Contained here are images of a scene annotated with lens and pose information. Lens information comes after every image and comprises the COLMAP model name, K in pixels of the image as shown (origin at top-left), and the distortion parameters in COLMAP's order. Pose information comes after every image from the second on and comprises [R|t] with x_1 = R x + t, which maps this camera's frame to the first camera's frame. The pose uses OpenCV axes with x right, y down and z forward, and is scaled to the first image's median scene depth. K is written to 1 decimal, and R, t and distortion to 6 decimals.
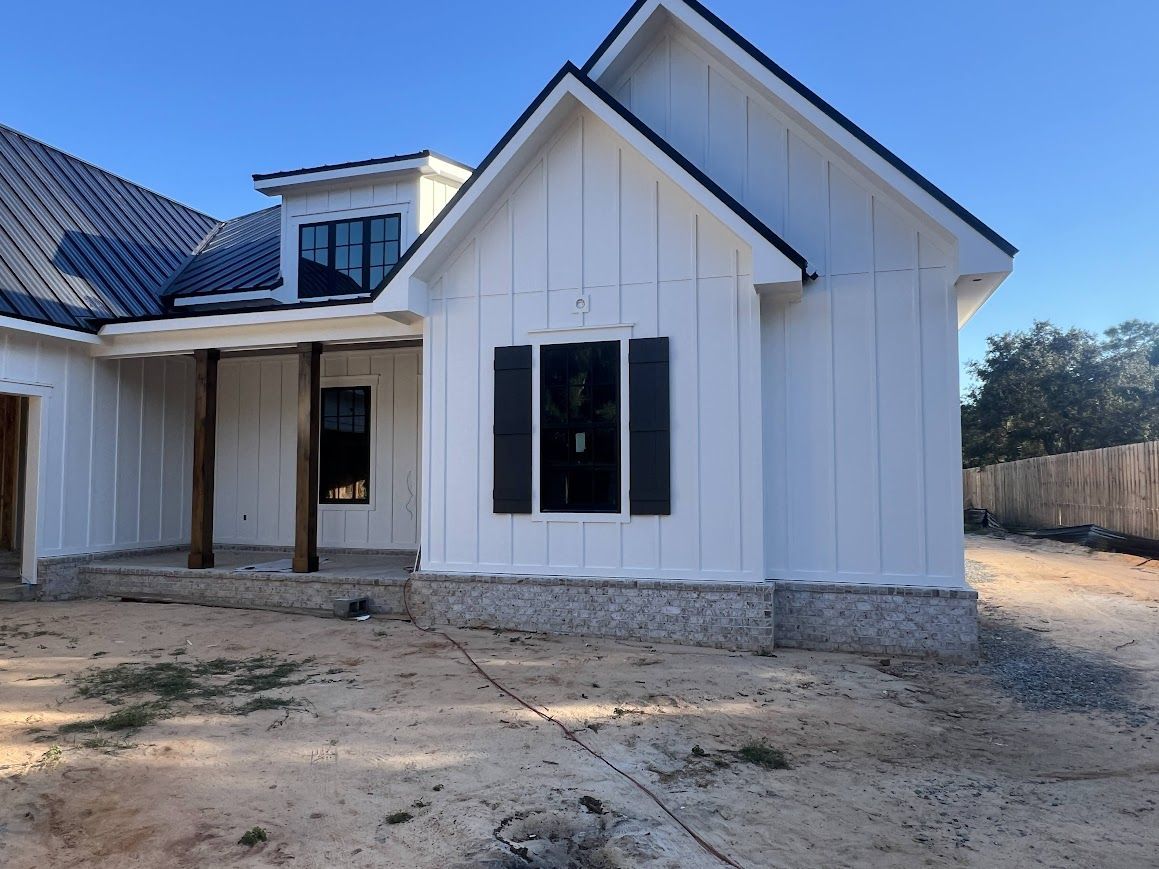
lens RADIAL K [[760.0, 0, 578.1], [0, 760.0, 435.6], [0, 0, 1]] dist [-0.004731, 0.000225]
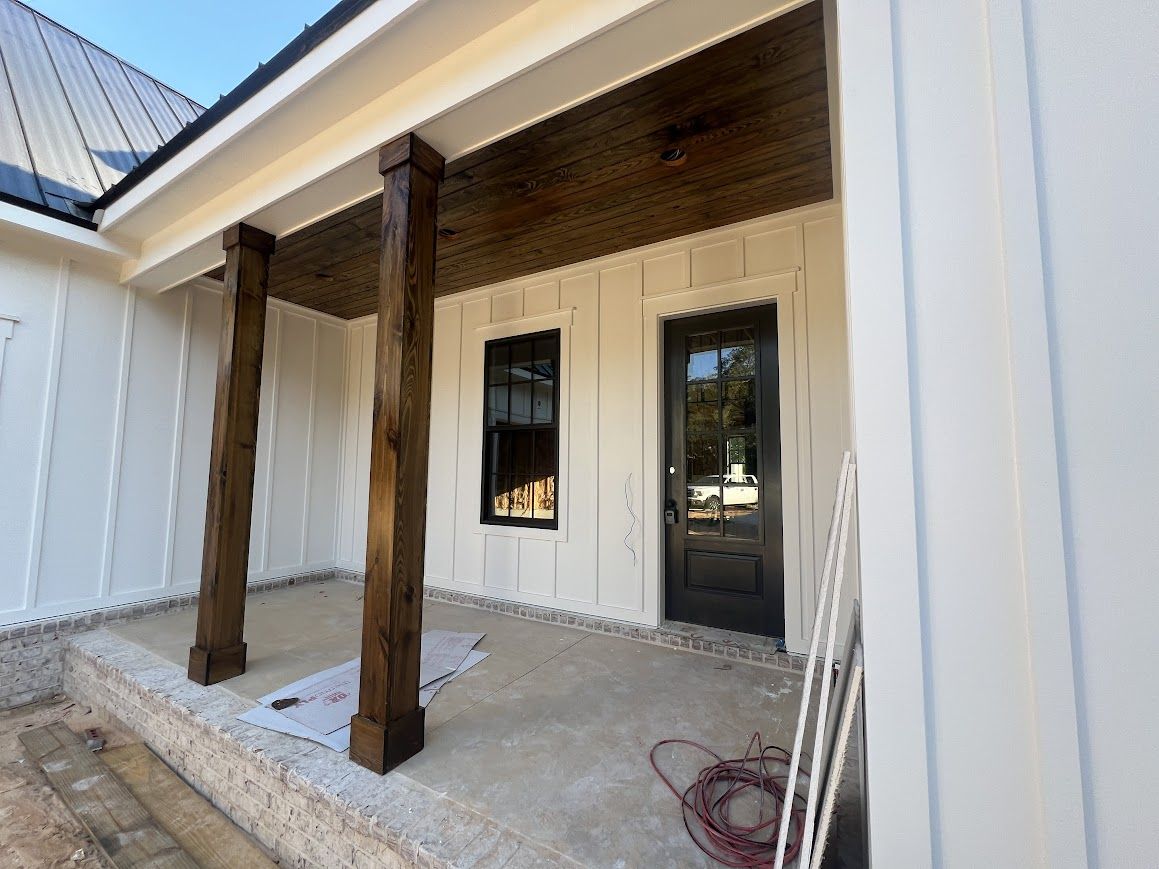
lens RADIAL K [[463.7, 0, 584.3], [0, 463.7, 435.3], [0, 0, 1]] dist [-0.001547, -0.000090]
pose [[0.977747, -0.006811, -0.209679, -0.256445], [0.001699, 0.999697, -0.024549, 0.037712], [0.209782, 0.023647, 0.977462, 0.933472]]
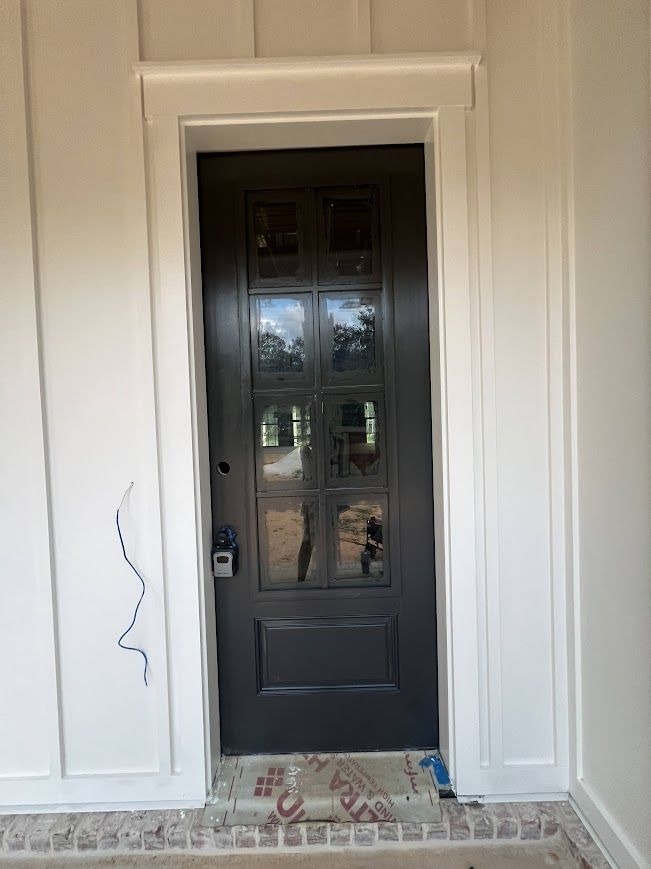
lens RADIAL K [[344.7, 0, 321.4], [0, 344.7, 431.7], [0, 0, 1]] dist [-0.004841, -0.001309]
pose [[0.955744, -0.036407, 0.291937, -0.271250], [0.016469, 0.997378, 0.070465, 0.032148], [-0.293737, -0.062538, 0.953838, 1.229760]]
